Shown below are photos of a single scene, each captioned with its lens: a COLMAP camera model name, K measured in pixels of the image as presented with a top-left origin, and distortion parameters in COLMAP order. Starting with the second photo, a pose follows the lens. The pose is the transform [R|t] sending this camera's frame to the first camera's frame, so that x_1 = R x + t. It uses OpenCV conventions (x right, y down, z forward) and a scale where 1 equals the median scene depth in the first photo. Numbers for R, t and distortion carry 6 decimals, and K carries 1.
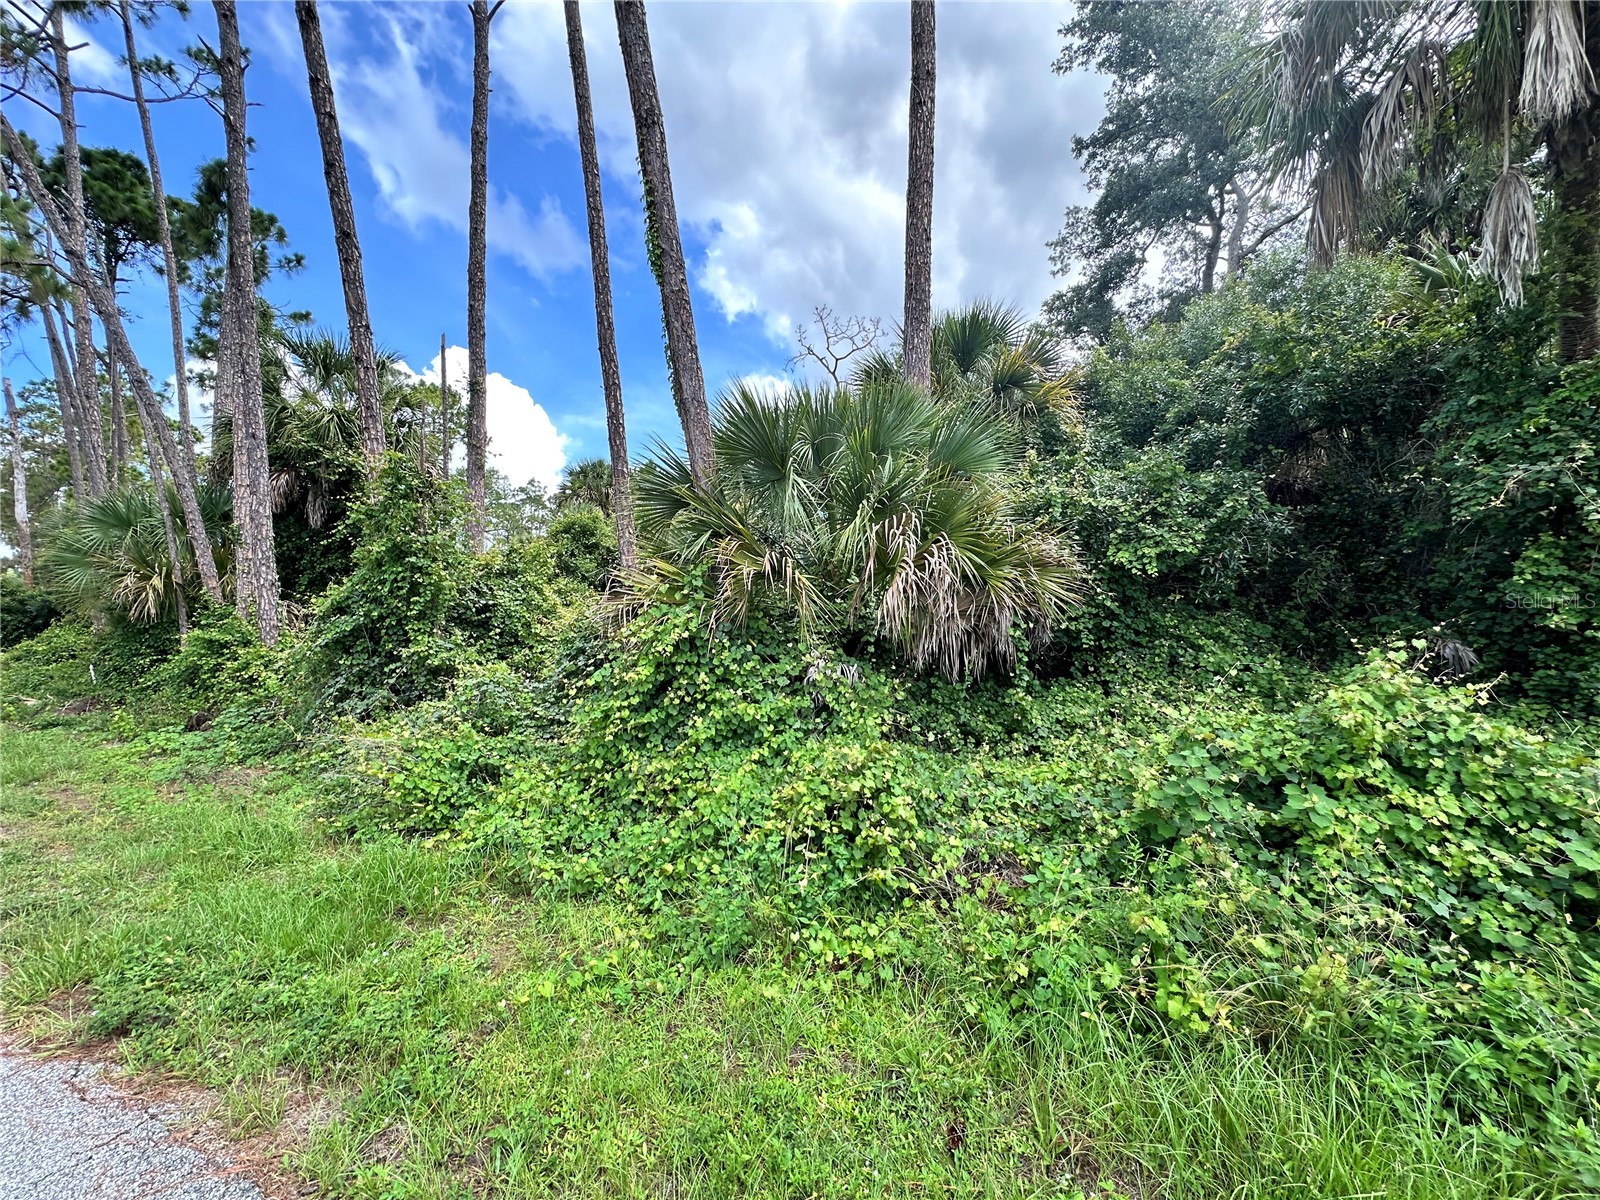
lens RADIAL K [[636.2, 0, 798.8], [0, 636.2, 598.9], [0, 0, 1]] dist [-0.002451, -0.000106]
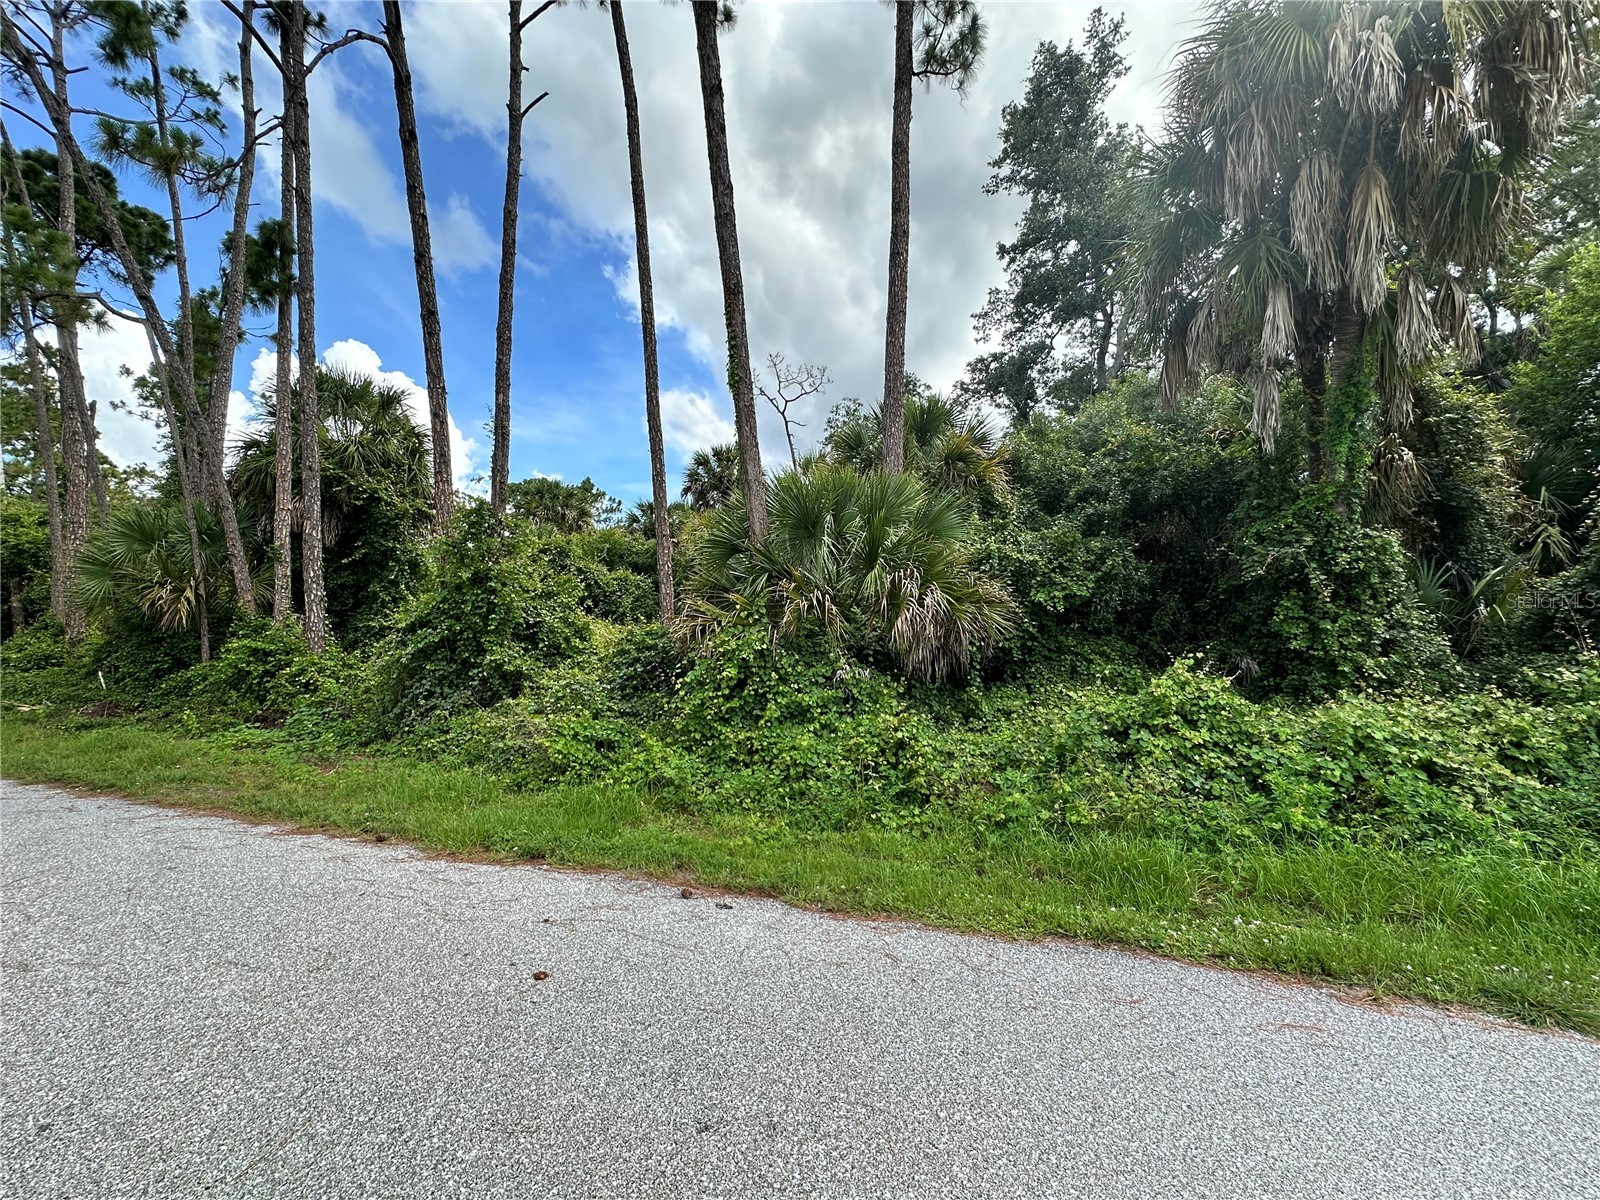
lens RADIAL K [[636.2, 0, 798.8], [0, 636.2, 598.9], [0, 0, 1]] dist [-0.002451, -0.000106]
pose [[0.991931, 0.021546, 0.124932, -0.250558], [-0.017802, 0.999361, -0.031003, -0.008839], [-0.125520, 0.028529, 0.991681, -0.420923]]
